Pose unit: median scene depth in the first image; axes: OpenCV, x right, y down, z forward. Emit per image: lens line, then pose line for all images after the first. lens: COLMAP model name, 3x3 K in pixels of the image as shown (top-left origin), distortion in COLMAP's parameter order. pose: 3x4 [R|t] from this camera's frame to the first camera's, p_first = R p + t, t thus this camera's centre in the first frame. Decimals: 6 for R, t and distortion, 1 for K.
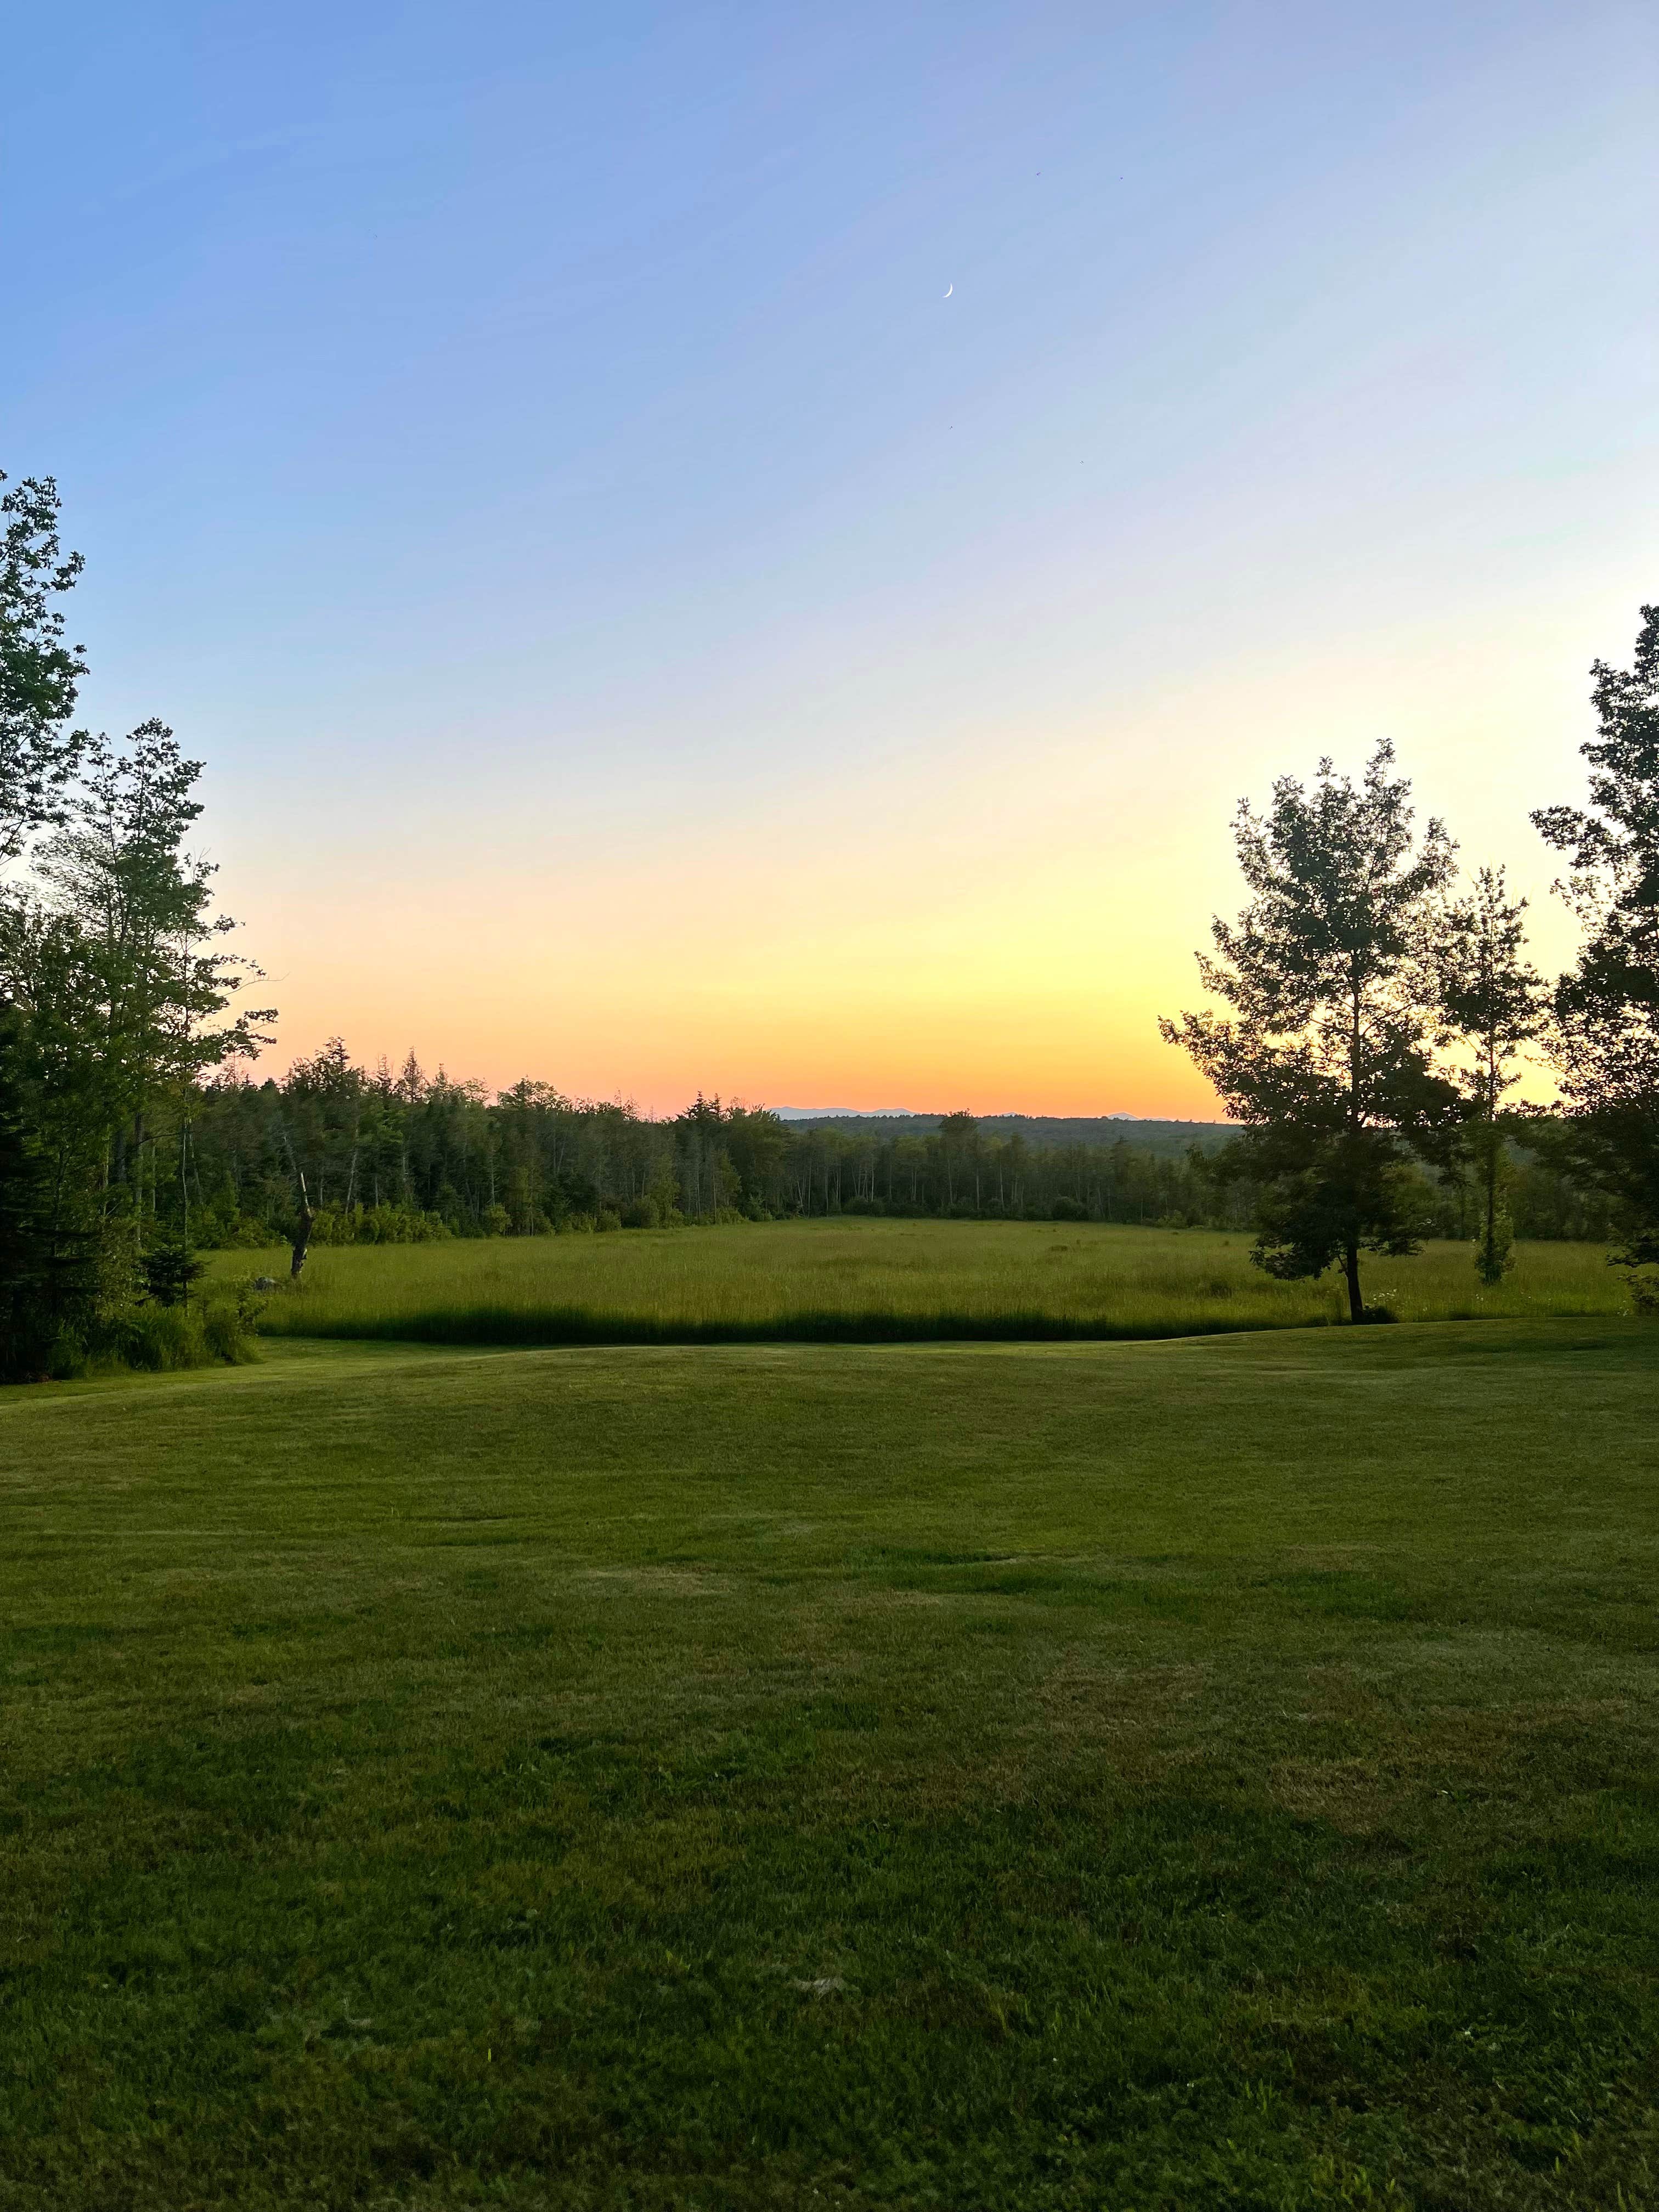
lens RADIAL K [[1671.0, 0, 831.3], [0, 1671.0, 1123.3], [0, 0, 1]] dist [0.006011, 0.003530]
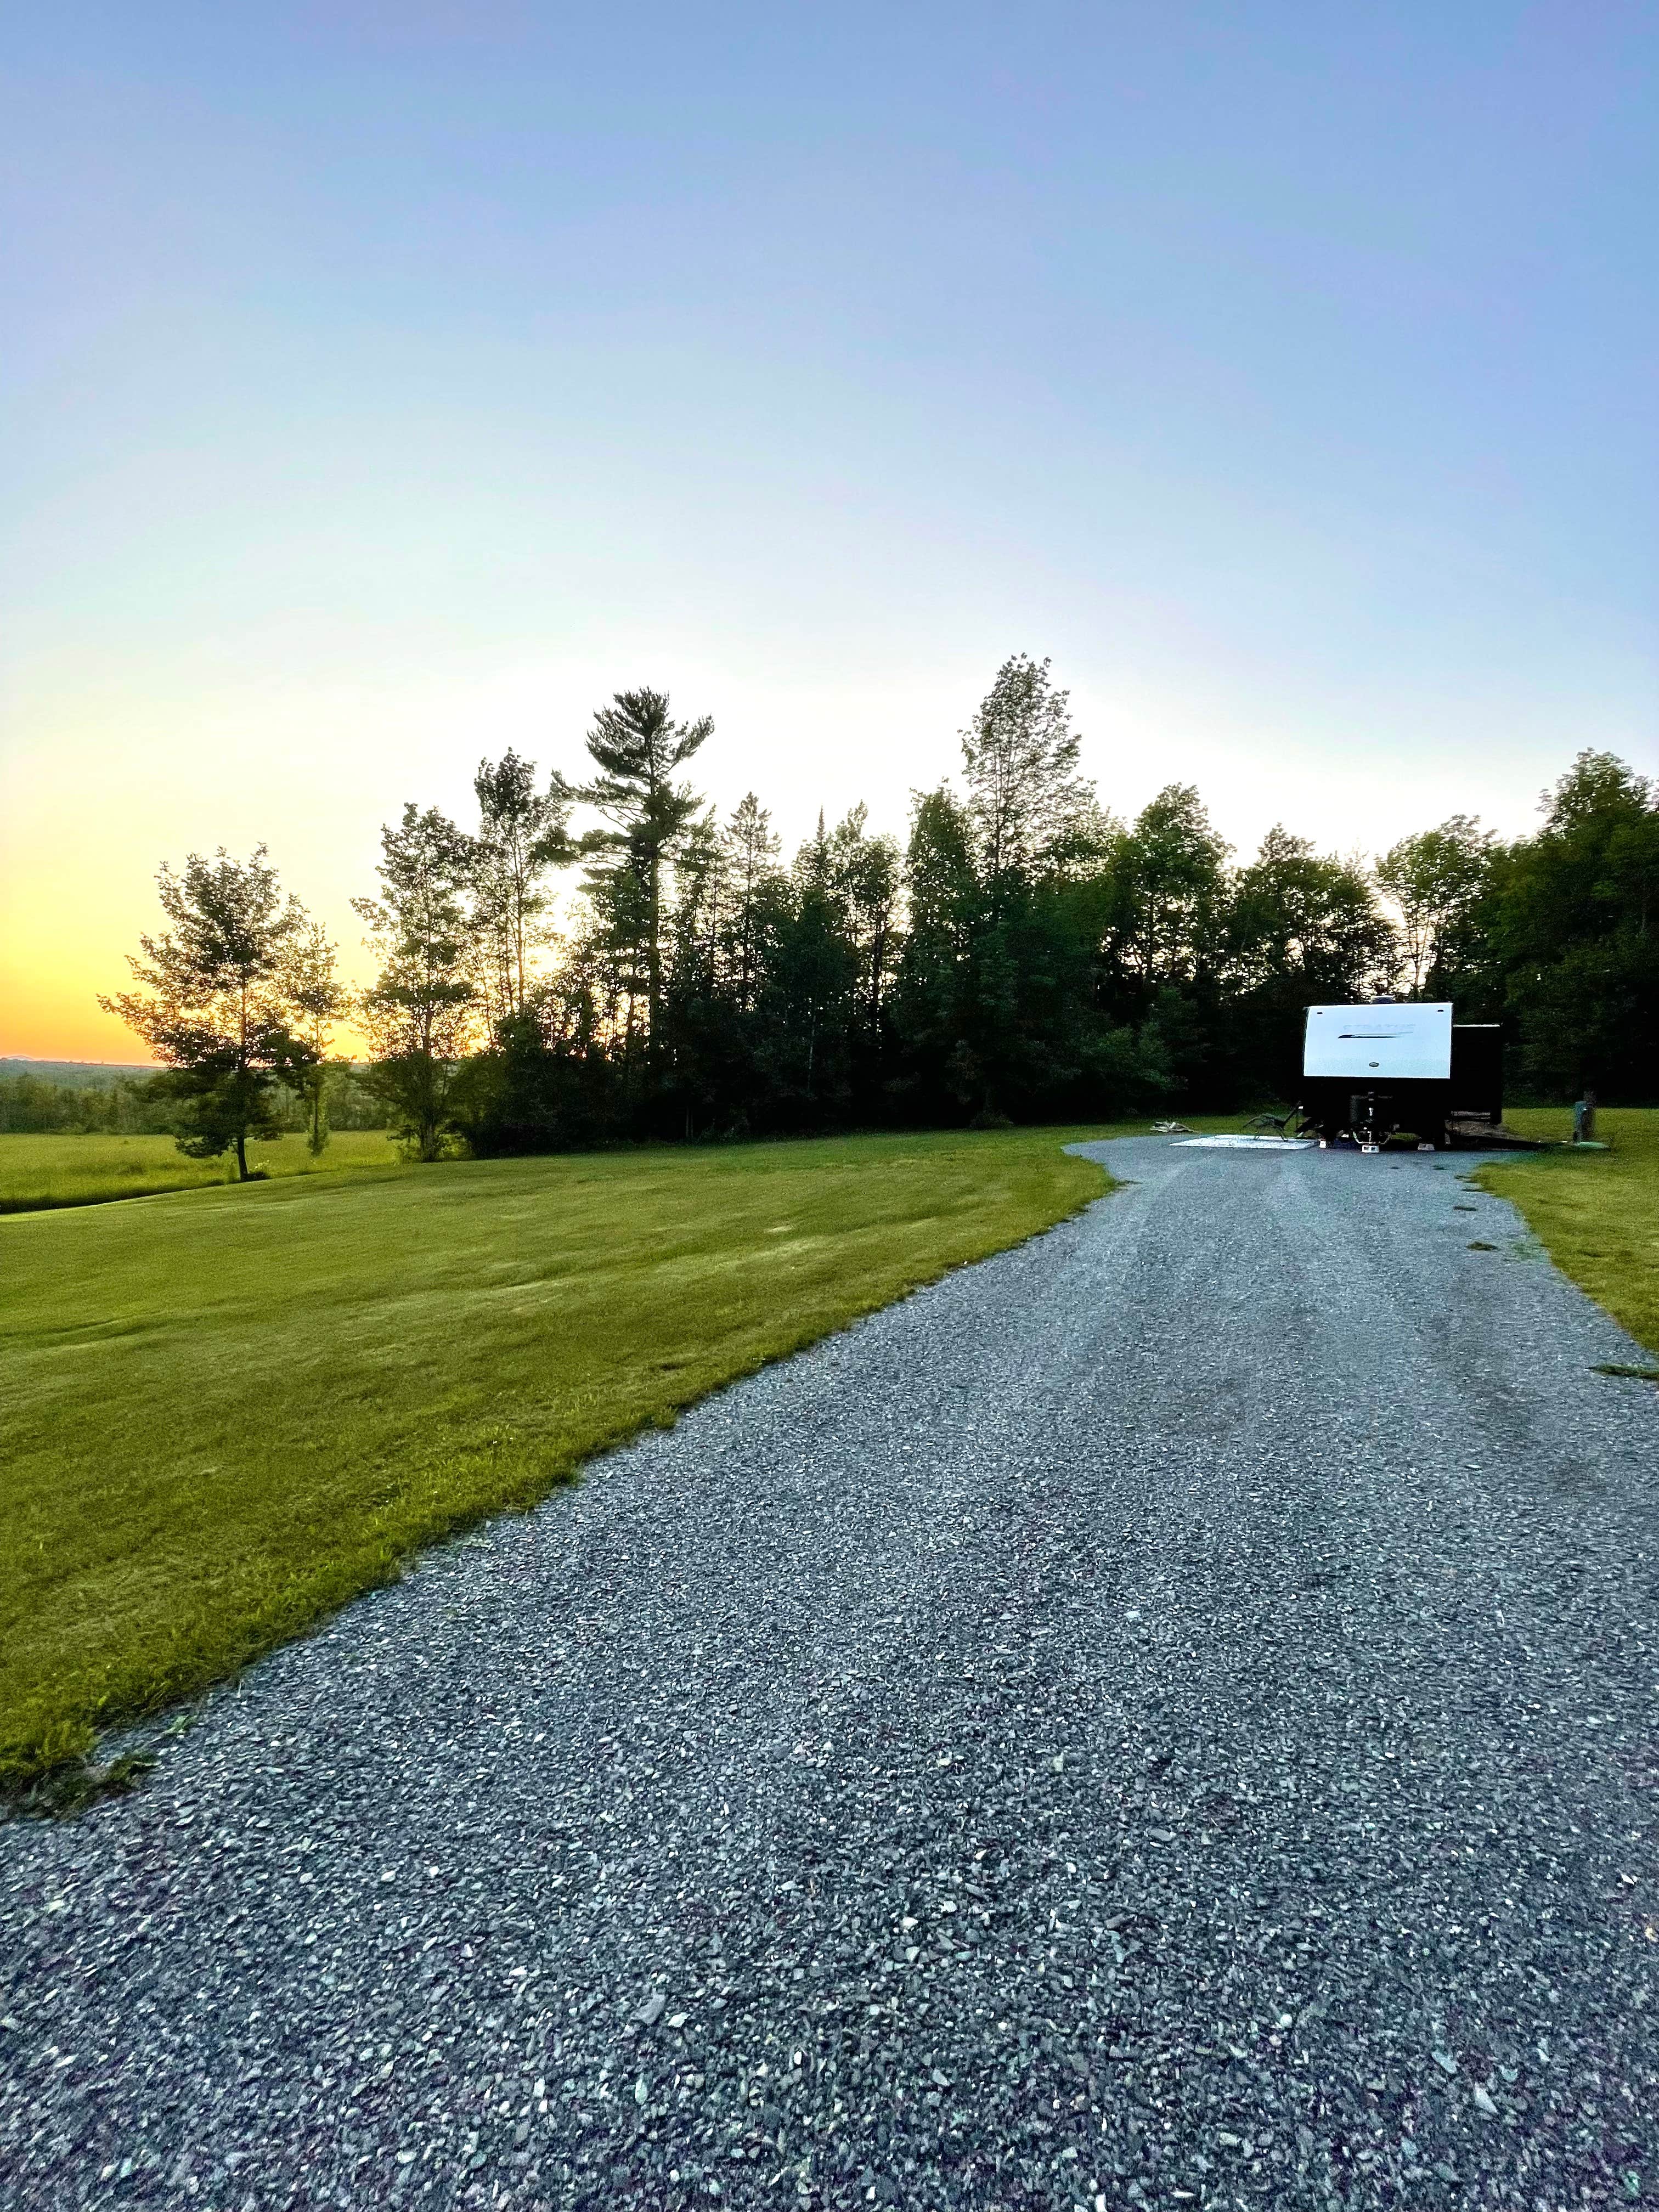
lens RADIAL K [[1671.0, 0, 831.3], [0, 1671.0, 1123.3], [0, 0, 1]] dist [0.006011, 0.003530]
pose [[0.590872, -0.013794, 0.806648, -0.722179], [-0.009760, 0.999658, 0.024244, 0.012699], [-0.806706, -0.022197, 0.590535, -0.502833]]
